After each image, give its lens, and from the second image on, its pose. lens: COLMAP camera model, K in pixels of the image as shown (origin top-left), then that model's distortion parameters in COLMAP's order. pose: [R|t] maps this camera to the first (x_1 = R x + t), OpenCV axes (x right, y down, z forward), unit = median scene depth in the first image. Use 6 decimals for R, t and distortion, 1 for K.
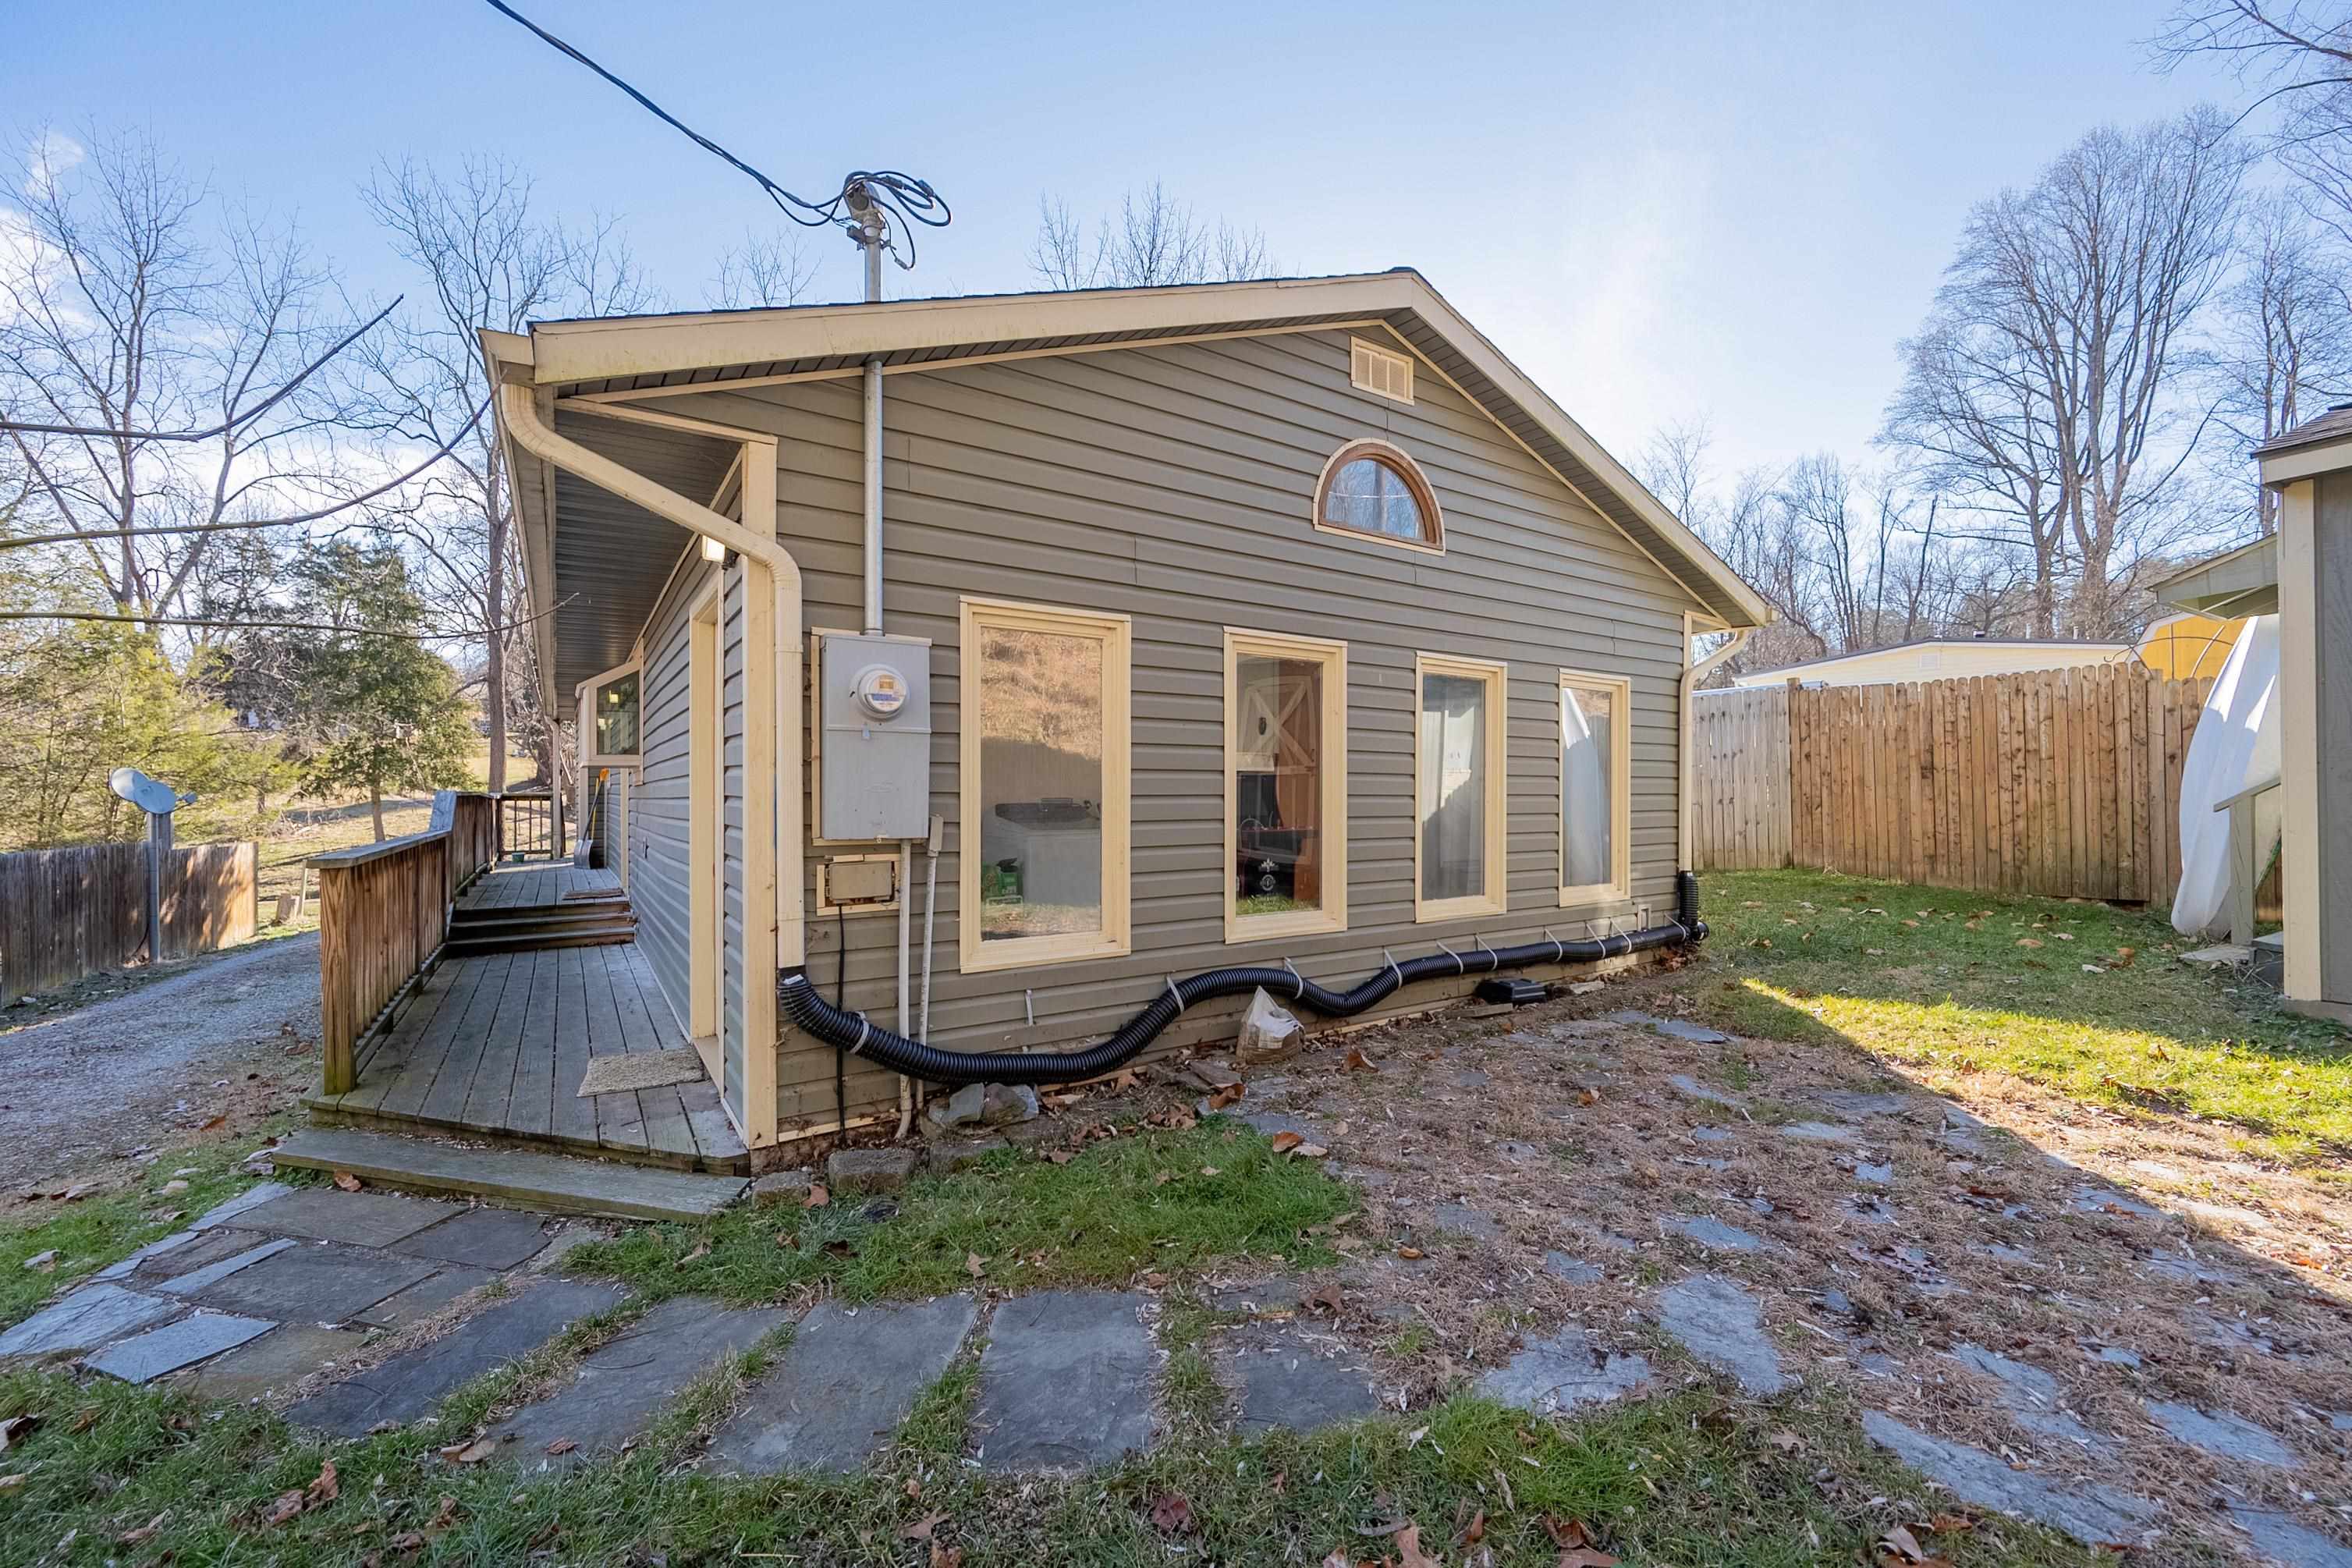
lens RADIAL K [[931.4, 0, 1181.1], [0, 931.4, 784.6], [0, 0, 1]] dist [-0.000461, 0.000438]
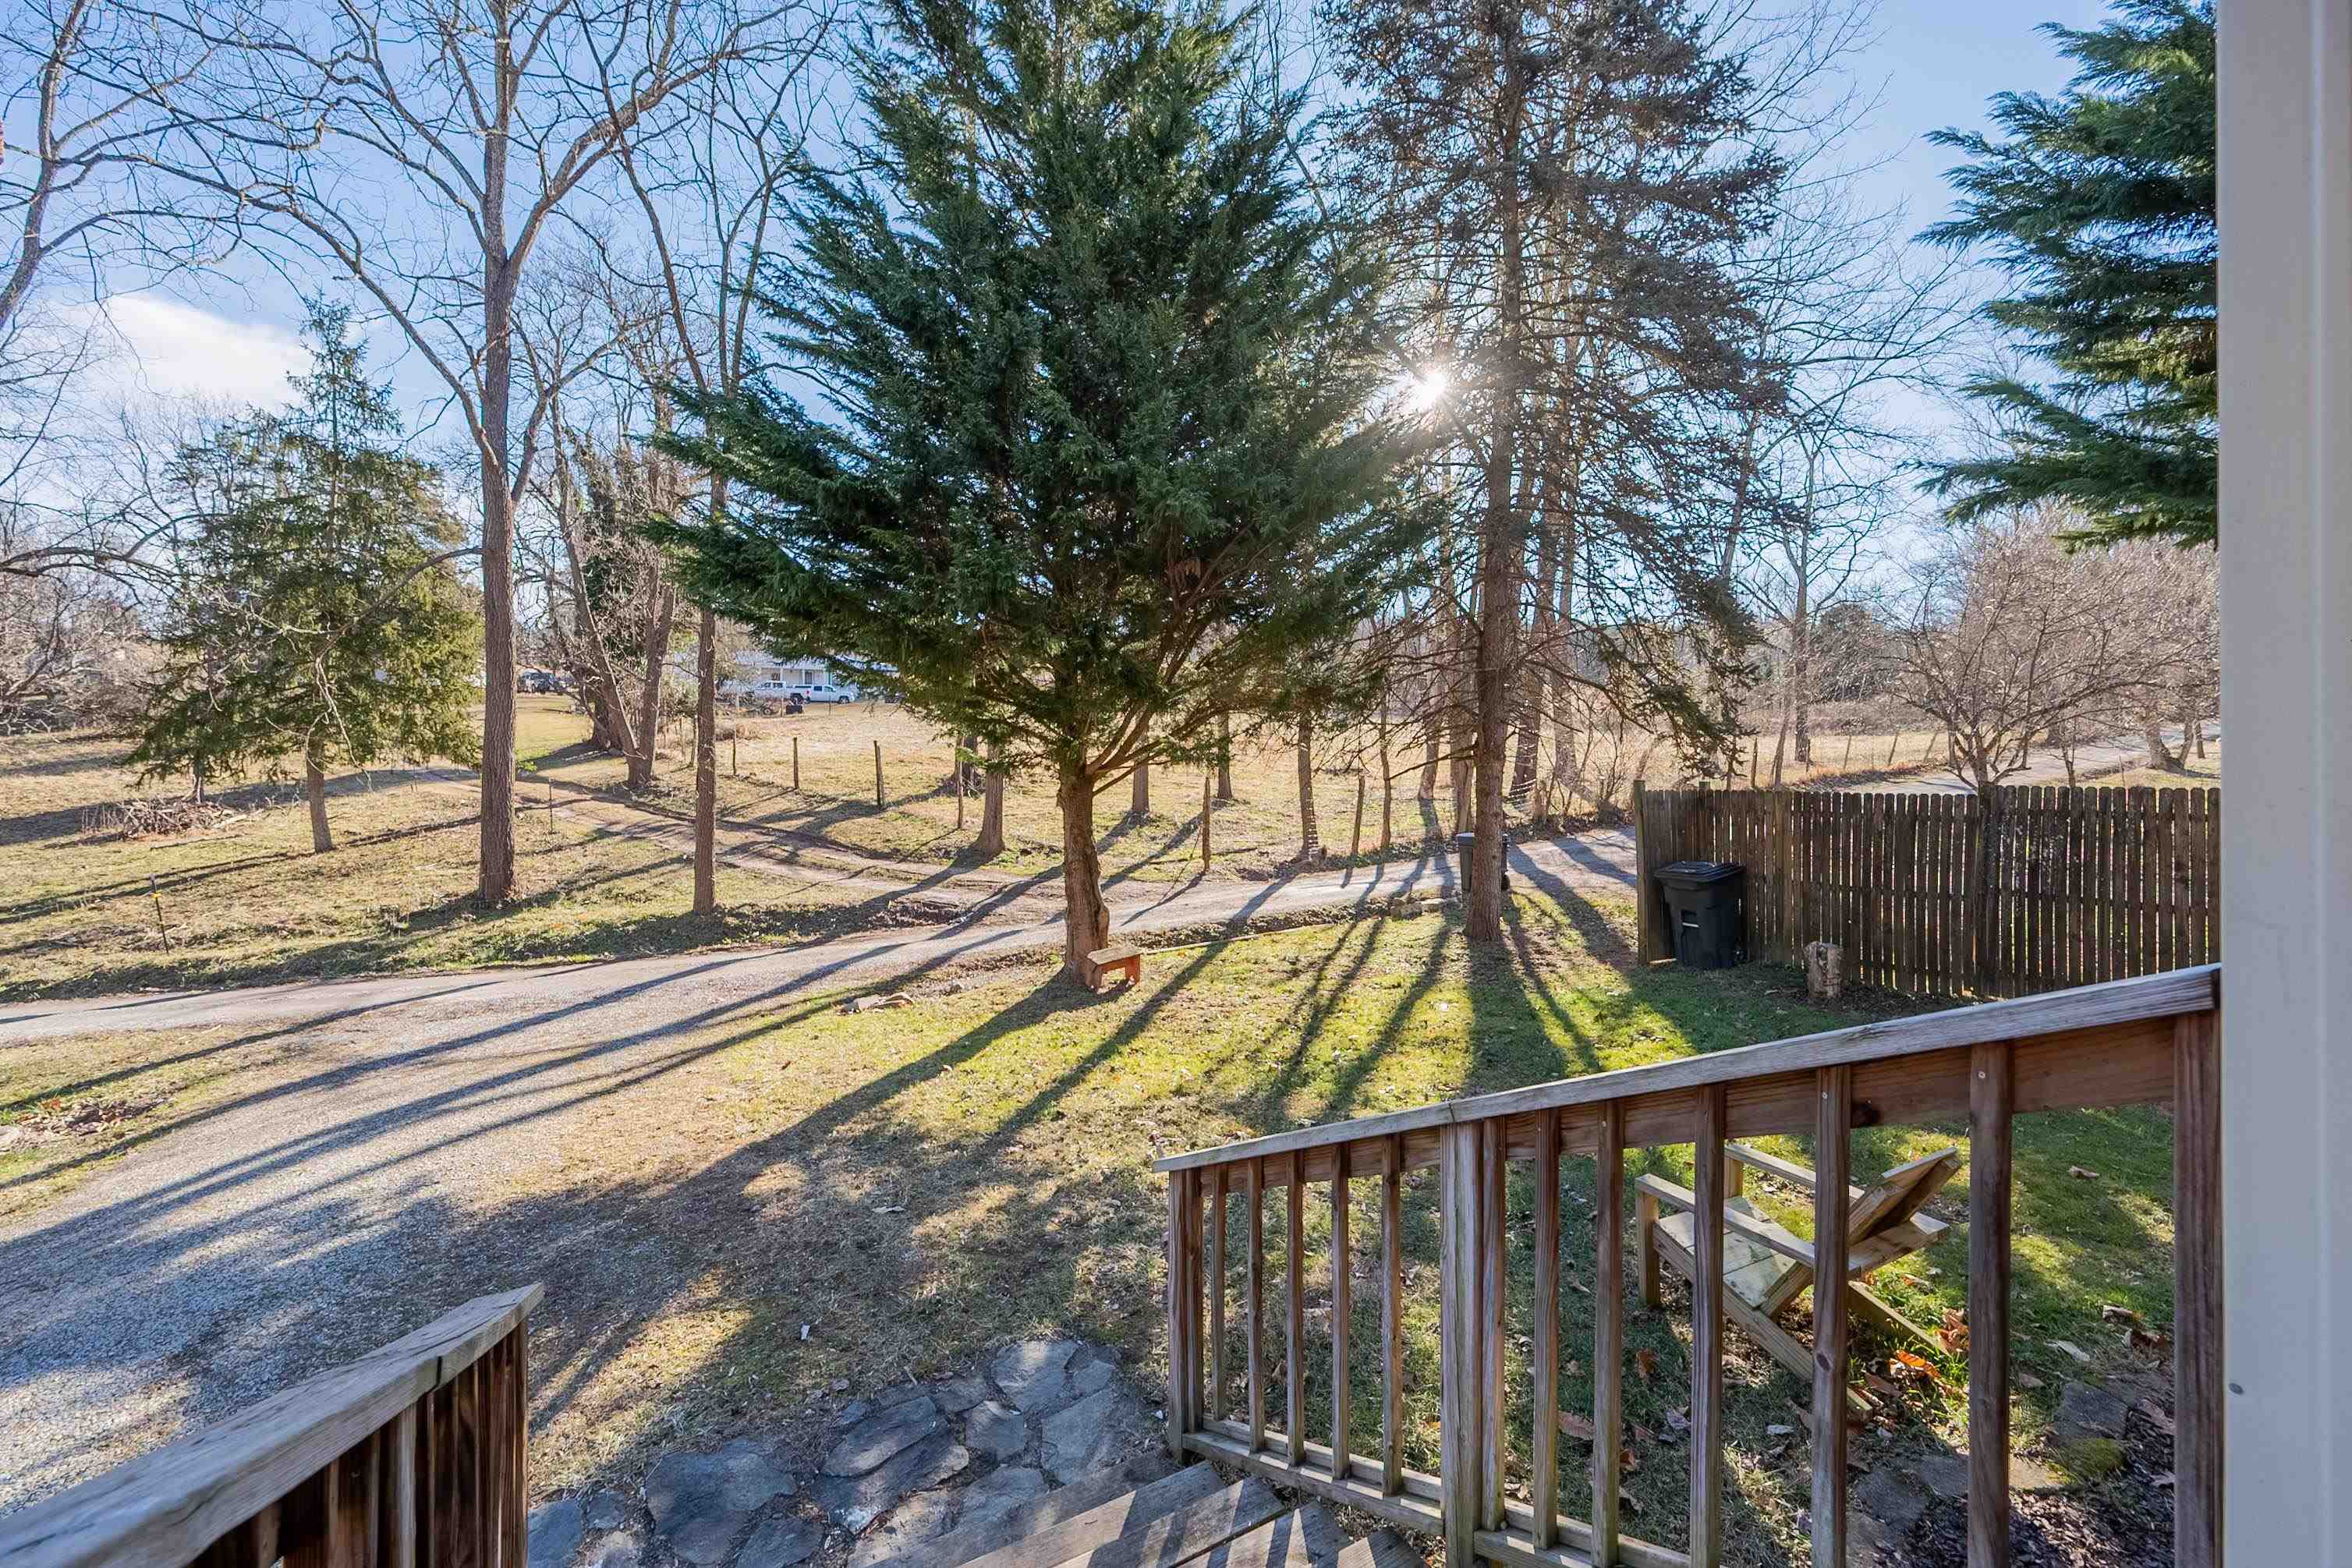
lens RADIAL K [[952.3, 0, 1192.7], [0, 952.3, 739.9], [0, 0, 1]] dist [-0.002840, -0.000016]
pose [[0.998527, 0.001193, -0.054239, -0.314001], [-0.001661, 0.999962, -0.008592, -0.002553], [0.054227, 0.008669, 0.998491, 0.487063]]
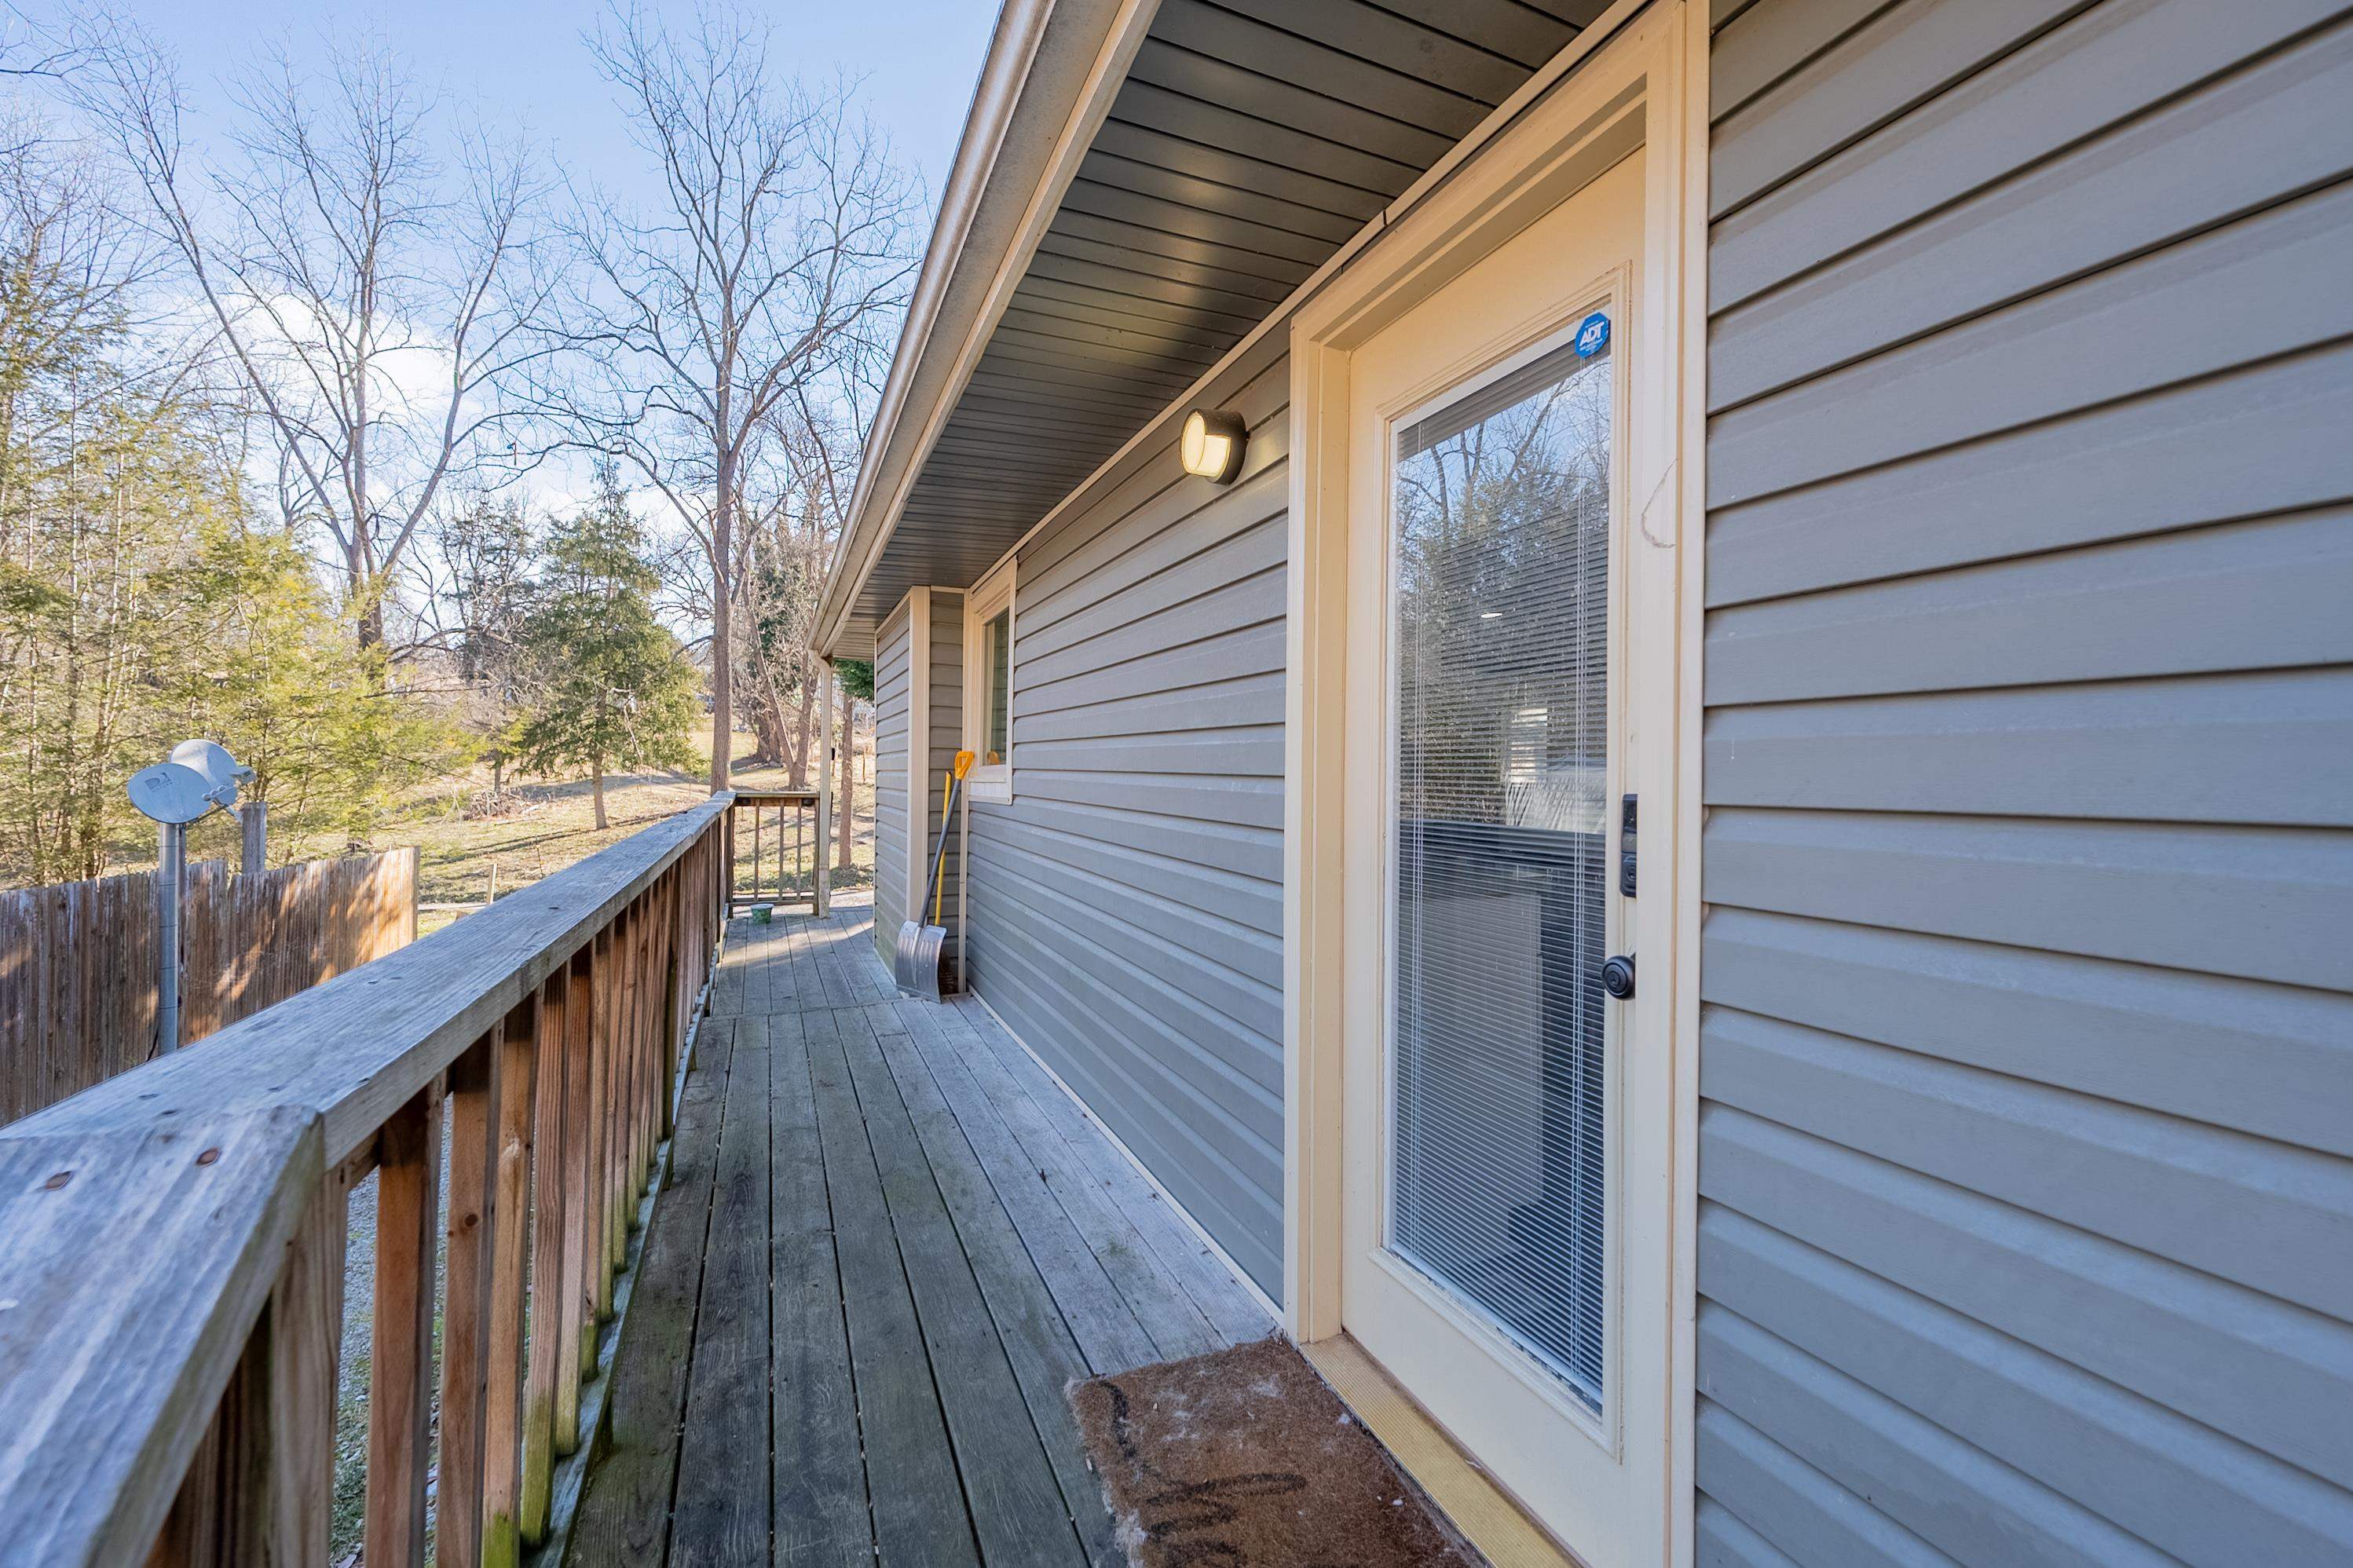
lens RADIAL K [[954.5, 0, 1176.9], [0, 954.5, 760.5], [0, 0, 1]] dist [0.000641, 0.000087]
pose [[0.982771, 0.013312, -0.184350, -0.177233], [-0.014417, 0.999885, -0.004655, -0.004937], [0.184266, 0.007233, 0.982850, 0.237241]]
